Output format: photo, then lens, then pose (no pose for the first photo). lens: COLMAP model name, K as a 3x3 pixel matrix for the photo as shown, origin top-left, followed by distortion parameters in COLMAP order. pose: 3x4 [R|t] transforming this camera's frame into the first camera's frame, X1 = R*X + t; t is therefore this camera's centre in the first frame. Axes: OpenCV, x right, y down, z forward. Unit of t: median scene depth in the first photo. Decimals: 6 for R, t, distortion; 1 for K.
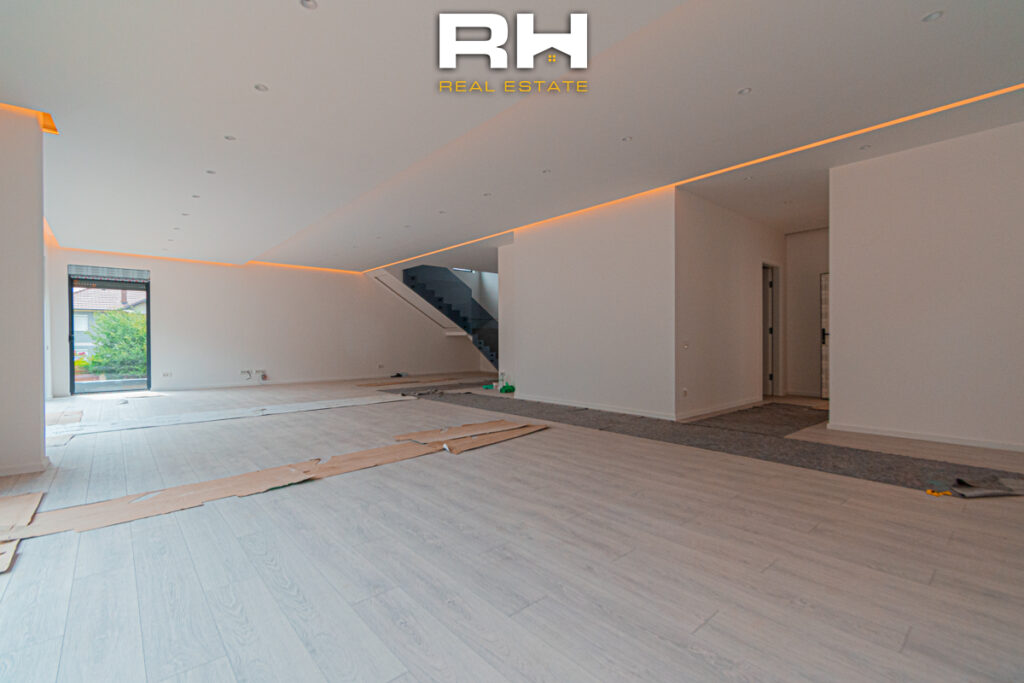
lens RADIAL K [[454.2, 0, 512.0], [0, 454.2, 341.5], [0, 0, 1]] dist [0.002094, 0.000138]
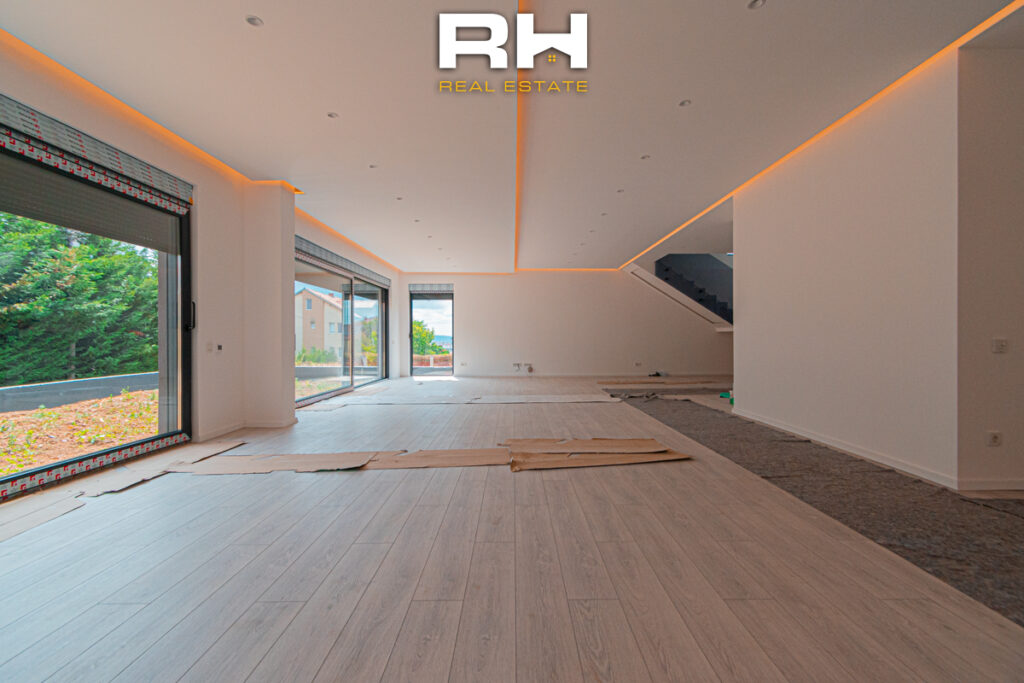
lens RADIAL K [[443.4, 0, 512.0], [0, 443.4, 341.5], [0, 0, 1]] dist [-0.001062, -0.000456]
pose [[0.757803, 0.006492, -0.652451, 0.191567], [-0.001454, 0.999965, 0.008260, -0.001635], [0.652482, -0.005311, 0.757786, 0.169363]]
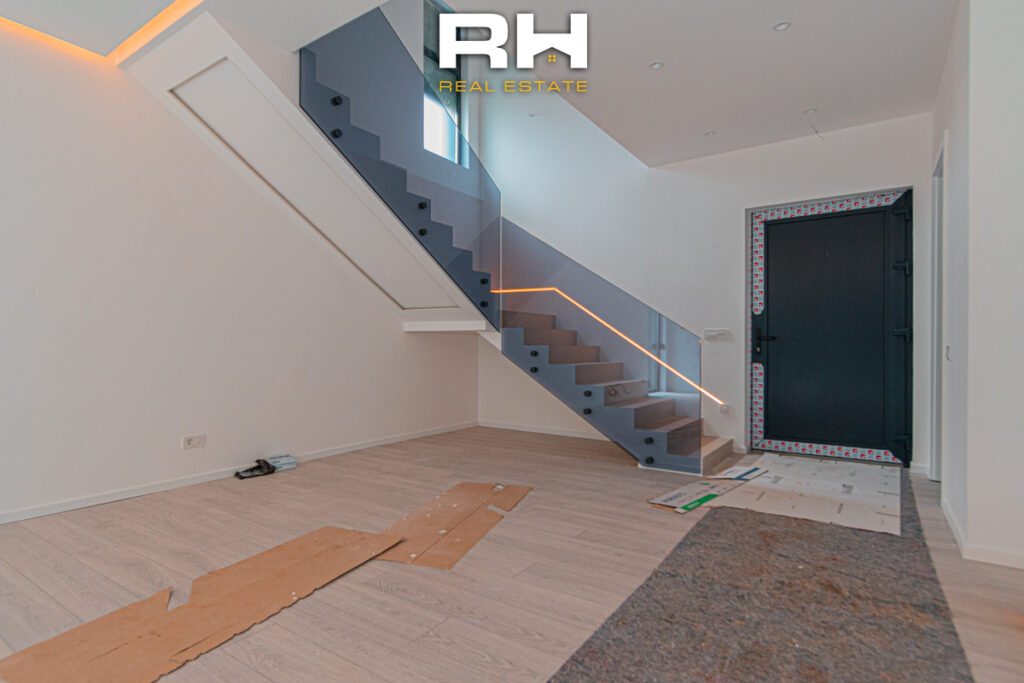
lens RADIAL K [[526.4, 0, 512.0], [0, 526.4, 341.5], [0, 0, 1]] dist [-0.001354, -0.000133]
pose [[0.971068, 0.008624, 0.238645, -0.279510], [-0.007047, 0.999947, -0.007459, -0.005130], [-0.238697, 0.005562, 0.971078, 1.012478]]
